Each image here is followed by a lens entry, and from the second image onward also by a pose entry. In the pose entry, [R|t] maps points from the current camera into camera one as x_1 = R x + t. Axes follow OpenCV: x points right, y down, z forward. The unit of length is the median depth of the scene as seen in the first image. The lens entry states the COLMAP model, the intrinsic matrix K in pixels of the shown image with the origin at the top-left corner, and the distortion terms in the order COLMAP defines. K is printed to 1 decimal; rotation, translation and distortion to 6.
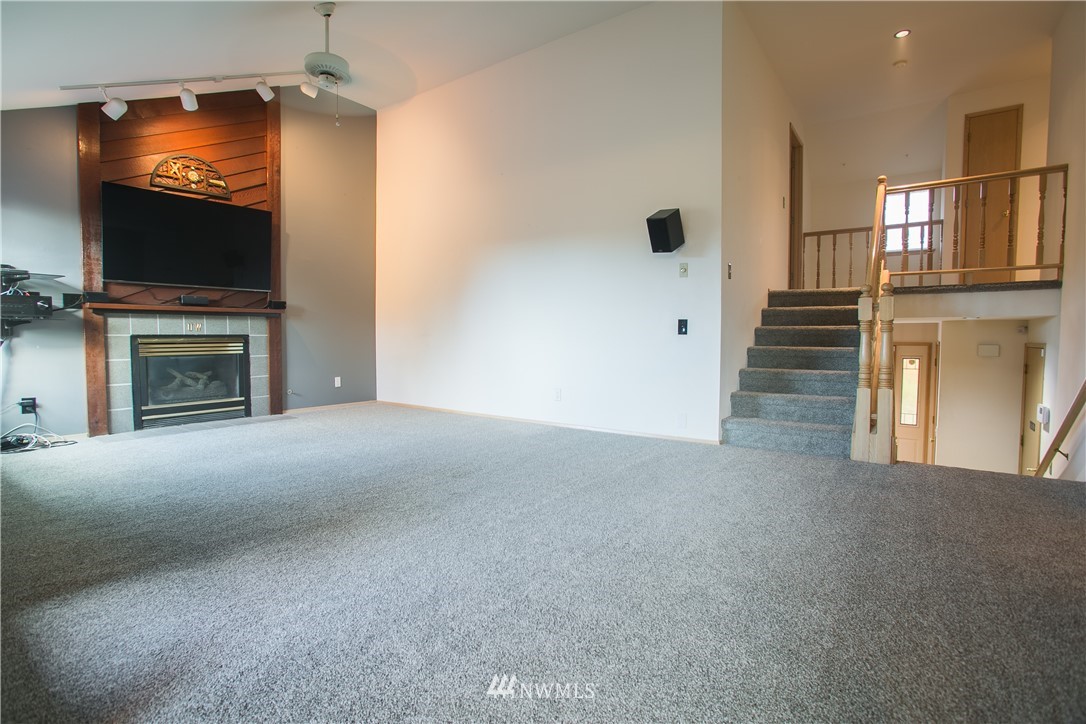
lens RADIAL K [[523.4, 0, 541.9], [0, 523.4, 358.5], [0, 0, 1]] dist [-0.001415, 0.000108]
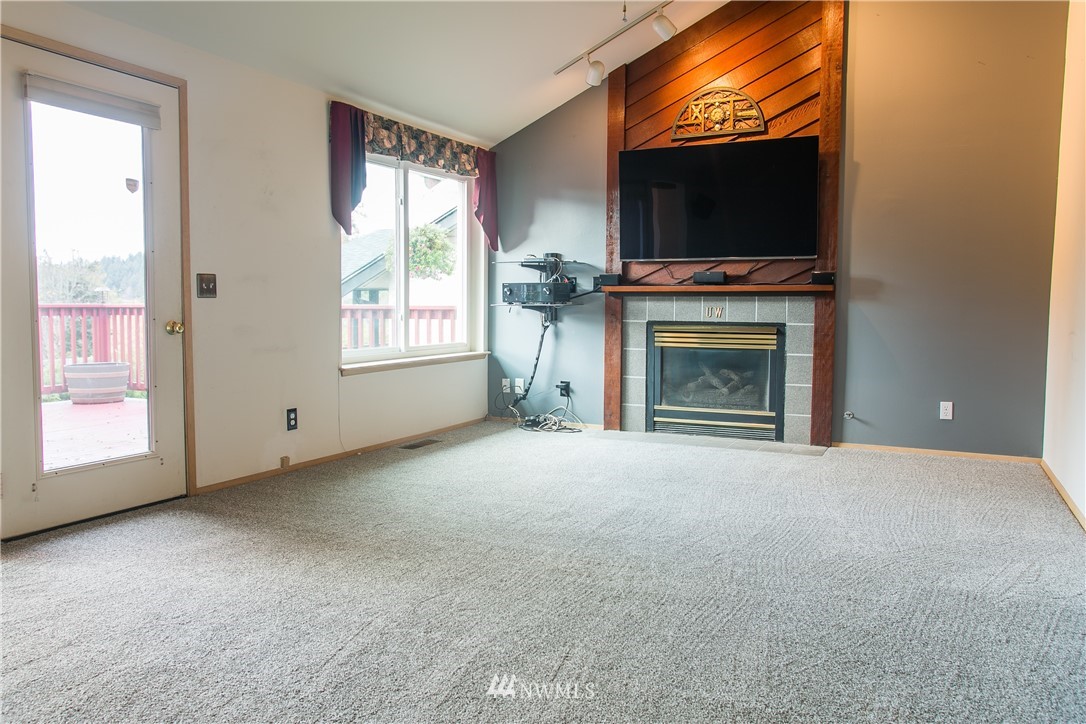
lens RADIAL K [[854.0, 0, 542.3], [0, 854.0, 361.3], [0, 0, 1]] dist [-0.006275, 0.000578]
pose [[0.204333, 0.069261, -0.976448, 0.523891], [-0.052928, 0.996816, 0.059630, -0.050191], [0.977470, 0.039497, 0.207348, 0.504572]]
